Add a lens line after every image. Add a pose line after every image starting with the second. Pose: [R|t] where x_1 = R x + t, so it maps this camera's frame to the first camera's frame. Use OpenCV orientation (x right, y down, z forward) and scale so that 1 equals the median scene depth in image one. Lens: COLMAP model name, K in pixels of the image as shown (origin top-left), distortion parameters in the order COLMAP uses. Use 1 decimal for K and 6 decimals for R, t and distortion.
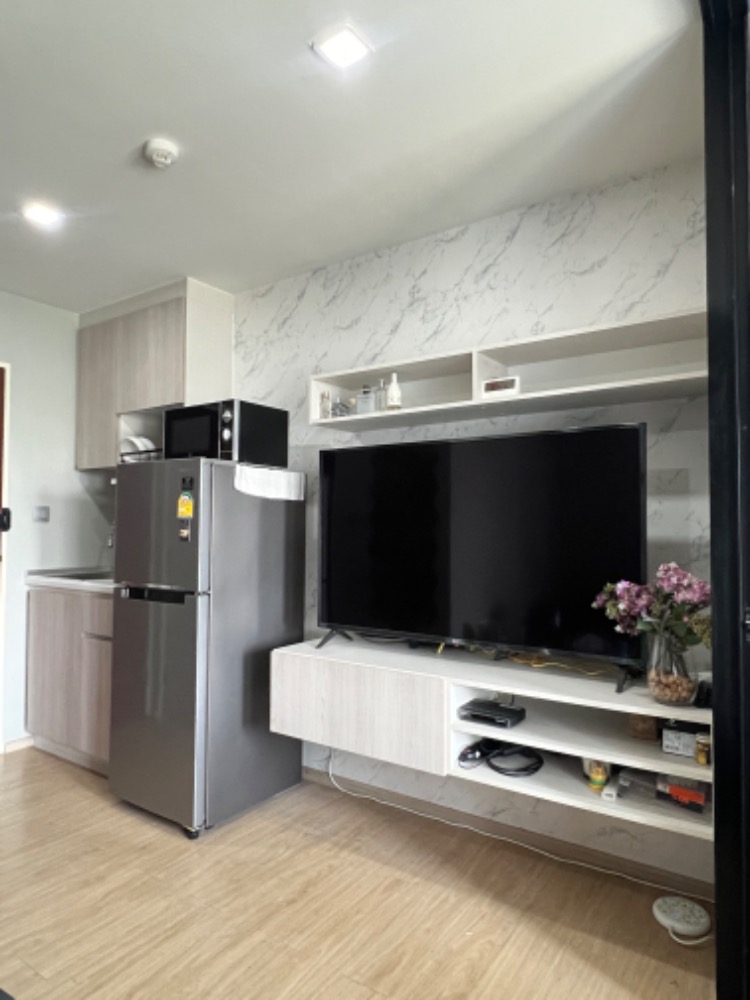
lens RADIAL K [[619.8, 0, 375.0], [0, 619.8, 506.1], [0, 0, 1]] dist [-0.003175, 0.004134]
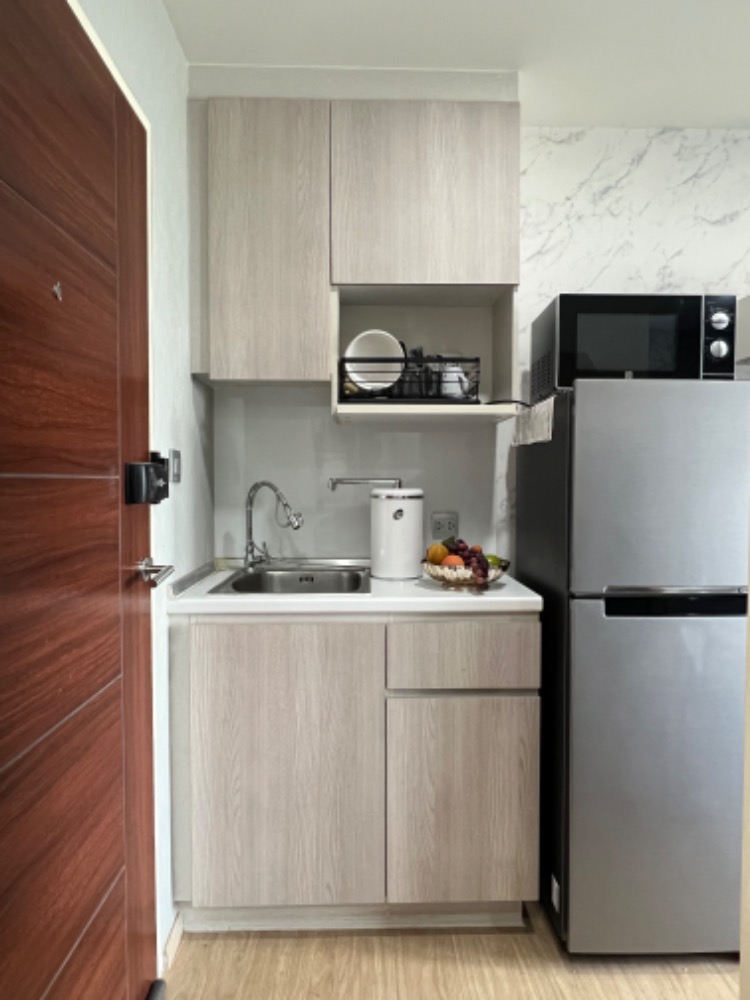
lens RADIAL K [[633.9, 0, 378.5], [0, 633.9, 507.6], [0, 0, 1]] dist [-0.000701, -0.002536]
pose [[0.807055, -0.026171, 0.589895, -0.938777], [-0.016445, 0.997634, 0.066759, 0.012570], [-0.590247, -0.063579, 0.804715, 0.678696]]
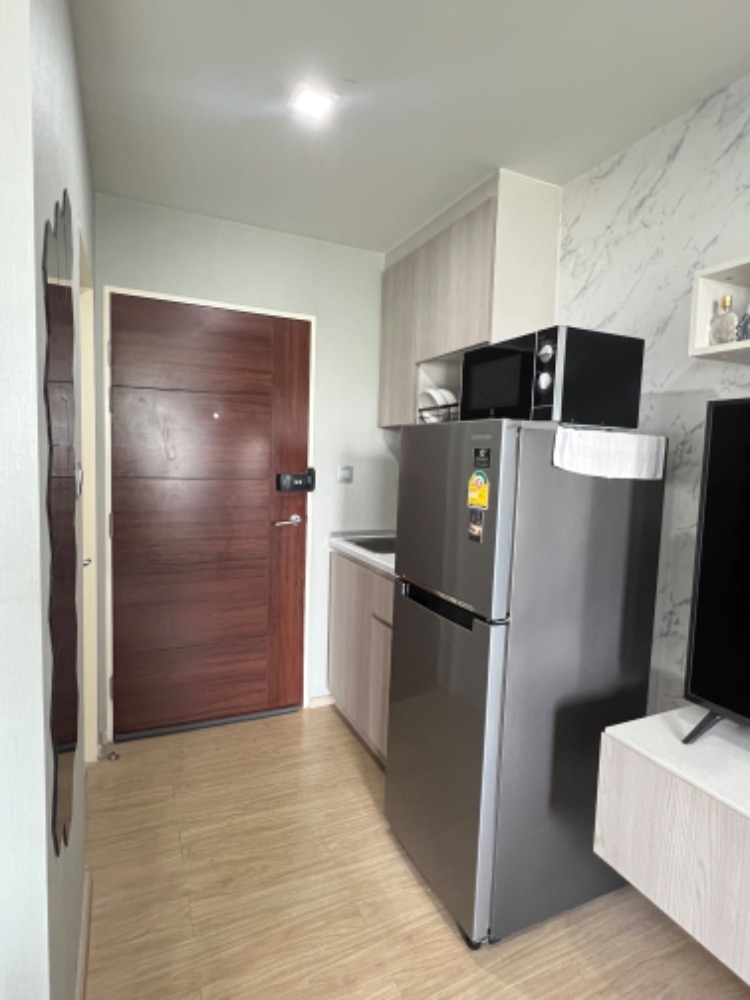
lens RADIAL K [[535.1, 0, 377.4], [0, 535.1, 497.5], [0, 0, 1]] dist [-0.003715, 0.000647]
pose [[0.862239, 0.062223, -0.502665, -0.099447], [-0.012998, 0.994817, 0.100849, -0.047511], [0.506335, -0.080423, 0.858578, 0.412869]]
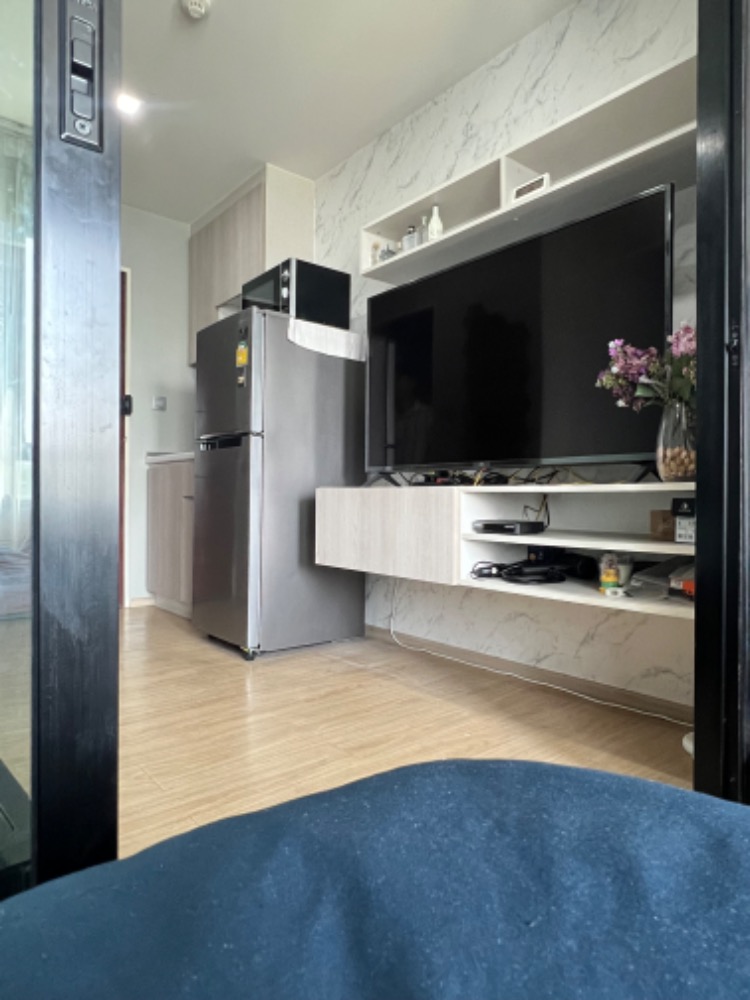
lens RADIAL K [[619.8, 0, 370.4], [0, 619.8, 492.7], [0, 0, 1]] dist [-0.003175, 0.004134]
pose [[0.961191, 0.002658, -0.275873, 0.193506], [0.004342, 0.999684, 0.024761, 0.201209], [0.275851, -0.024998, 0.960875, 0.021062]]
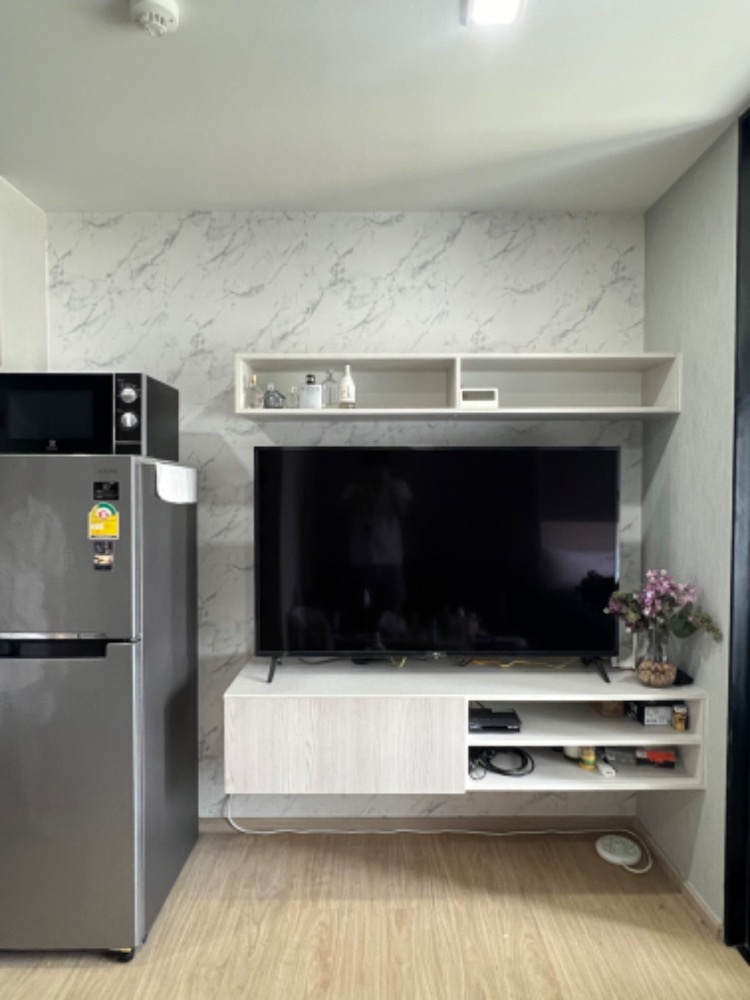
lens RADIAL K [[619.8, 0, 372.6], [0, 619.8, 507.8], [0, 0, 1]] dist [-0.003175, 0.004134]
pose [[0.825406, -0.022074, 0.564108, -0.426577], [-0.014250, 0.998102, 0.059908, -0.059997], [-0.564360, -0.057487, 0.823525, 0.221693]]
